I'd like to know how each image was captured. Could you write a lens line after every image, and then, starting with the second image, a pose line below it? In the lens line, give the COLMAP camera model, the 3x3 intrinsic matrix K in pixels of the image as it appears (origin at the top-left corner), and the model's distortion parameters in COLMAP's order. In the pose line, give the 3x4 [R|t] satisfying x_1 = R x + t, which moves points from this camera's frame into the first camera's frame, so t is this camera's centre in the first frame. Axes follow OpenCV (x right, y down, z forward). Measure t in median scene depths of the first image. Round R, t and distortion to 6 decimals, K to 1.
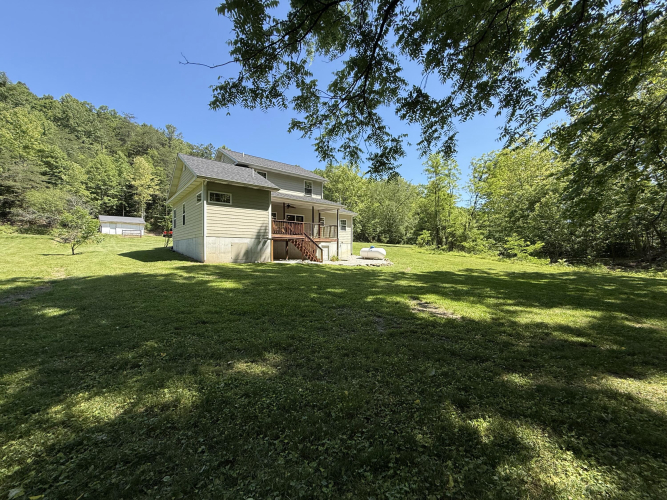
lens RADIAL K [[267.4, 0, 332.2], [0, 267.4, 251.6], [0, 0, 1]] dist [-0.001144, 0.000237]
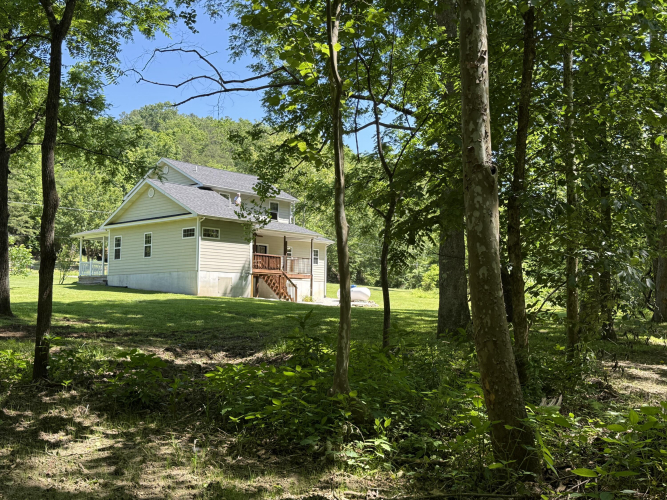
lens RADIAL K [[697.4, 0, 333.6], [0, 697.4, 250.0], [0, 0, 1]] dist [0.007305, 0.000000]
pose [[0.990494, 0.017073, 0.136492, -0.202942], [-0.004950, 0.996049, -0.088672, 0.063430], [-0.137467, 0.087154, 0.986665, -1.099430]]
